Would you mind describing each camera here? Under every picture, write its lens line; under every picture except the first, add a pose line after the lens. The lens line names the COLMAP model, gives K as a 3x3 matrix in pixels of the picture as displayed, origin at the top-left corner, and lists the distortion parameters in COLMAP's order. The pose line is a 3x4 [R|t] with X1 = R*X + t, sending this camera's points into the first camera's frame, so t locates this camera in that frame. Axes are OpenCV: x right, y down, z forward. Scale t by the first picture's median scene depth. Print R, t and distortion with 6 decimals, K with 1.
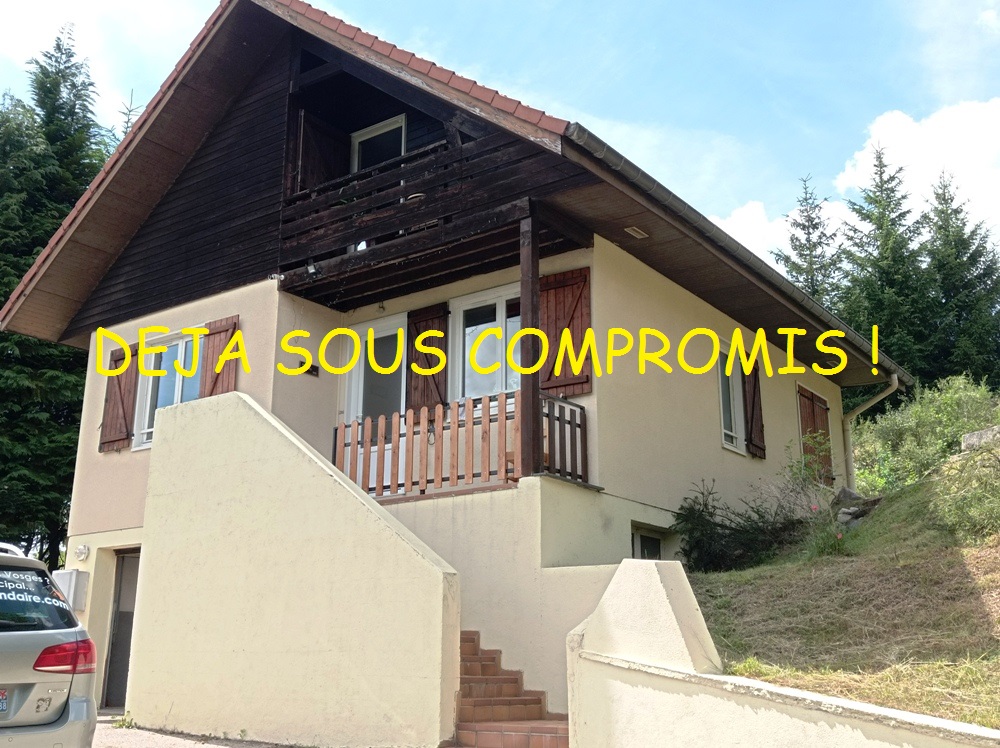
lens RADIAL K [[1029.9, 0, 501.9], [0, 1029.9, 370.8], [0, 0, 1]] dist [0.044368, 0.000000]
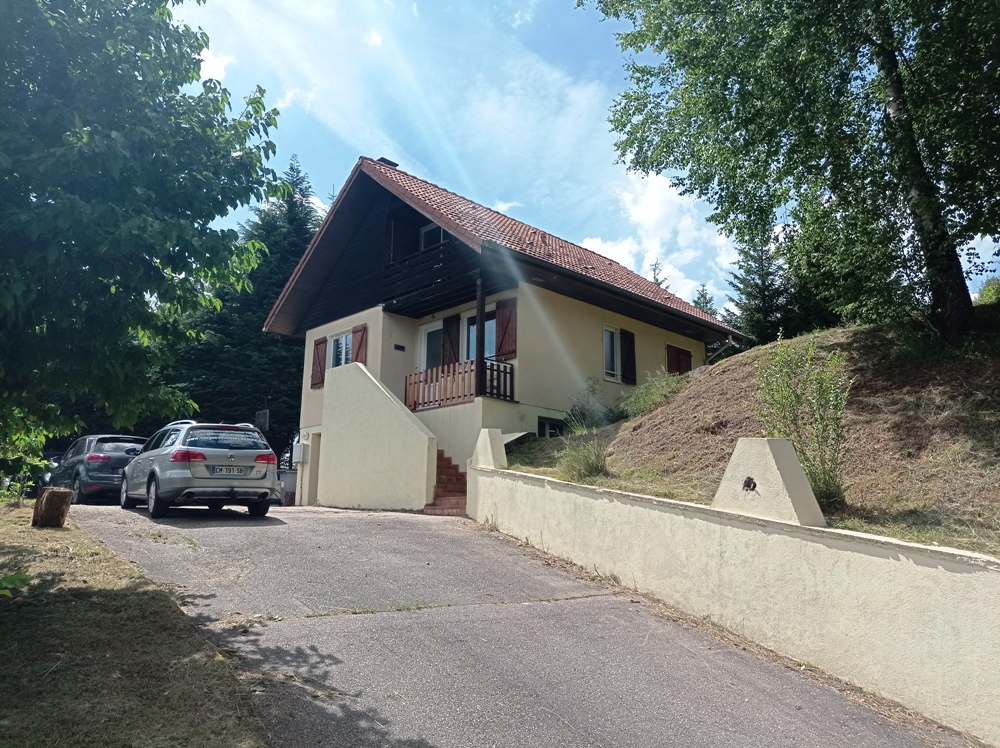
lens RADIAL K [[717.6, 0, 499.7], [0, 717.6, 376.5], [0, 0, 1]] dist [0.073986, 0.001804]
pose [[0.984138, -0.025379, -0.175579, 0.274352], [0.038493, 0.996684, 0.071686, -0.041122], [0.173178, -0.077308, 0.981852, -0.413374]]
